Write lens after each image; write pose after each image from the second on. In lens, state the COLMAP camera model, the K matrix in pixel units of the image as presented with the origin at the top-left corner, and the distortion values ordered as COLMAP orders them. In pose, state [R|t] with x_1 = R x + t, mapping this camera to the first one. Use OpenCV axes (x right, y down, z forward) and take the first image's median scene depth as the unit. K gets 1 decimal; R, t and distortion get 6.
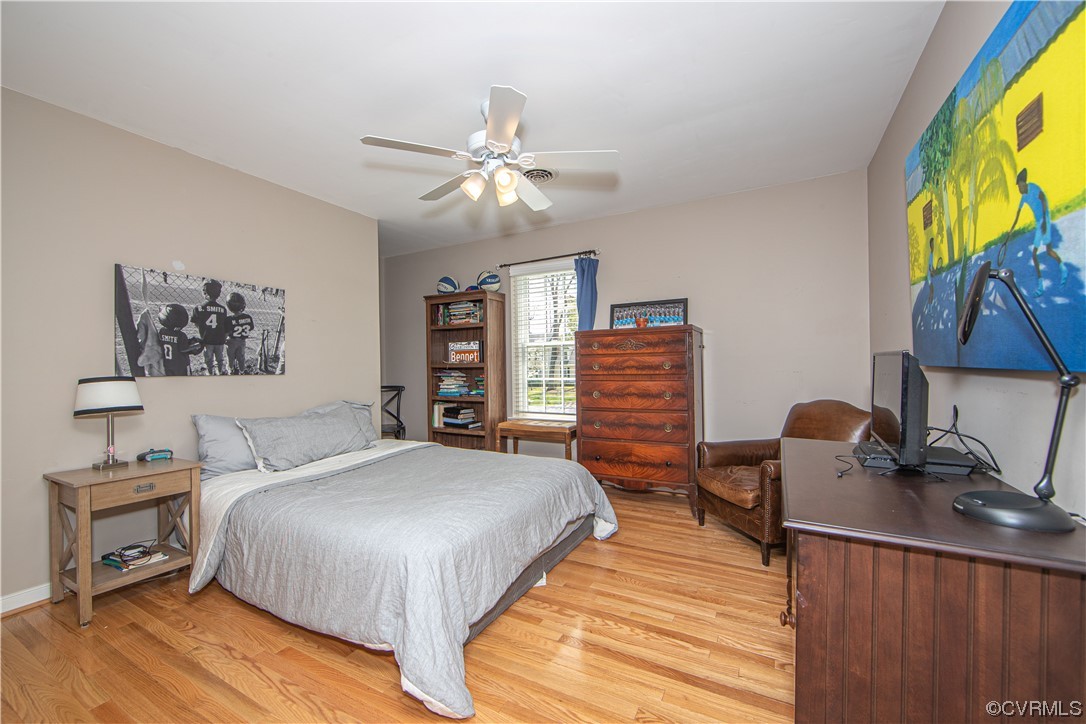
lens RADIAL K [[437.5, 0, 540.4], [0, 437.5, 367.9], [0, 0, 1]] dist [0.000439, 0.000295]
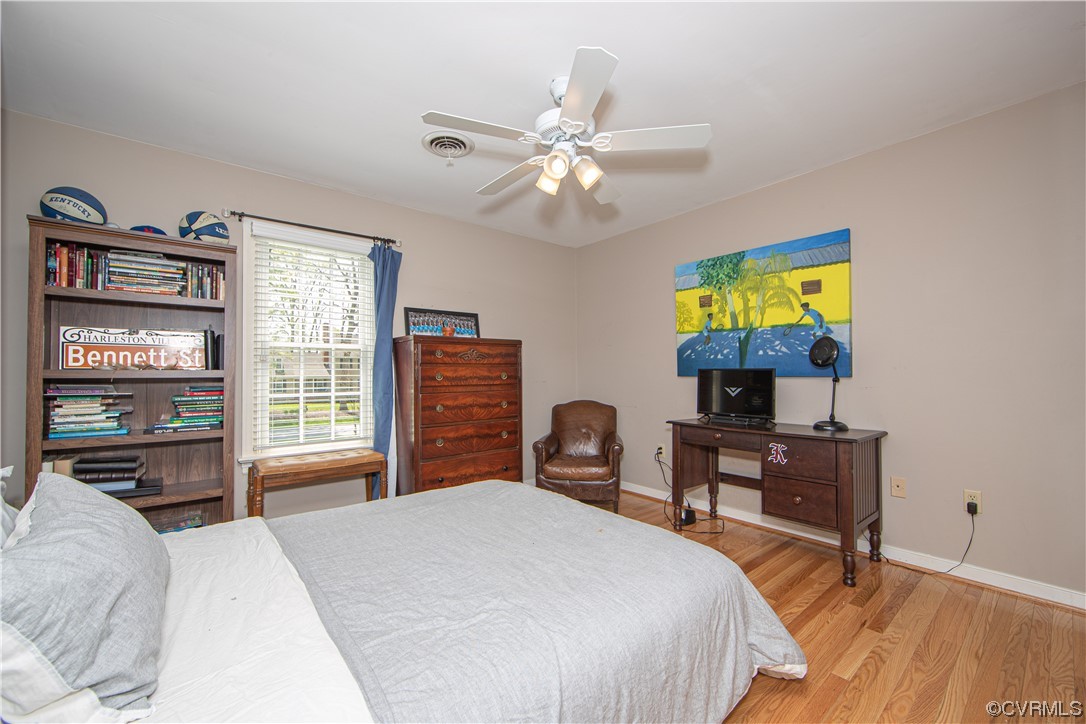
lens RADIAL K [[437.5, 0, 543.9], [0, 437.5, 365.8], [0, 0, 1]] dist [0.000439, 0.000295]
pose [[0.371216, 0.028941, 0.928095, -0.553723], [0.005962, 0.999419, -0.033550, 0.004951], [-0.928527, 0.017987, 0.370828, 0.418584]]
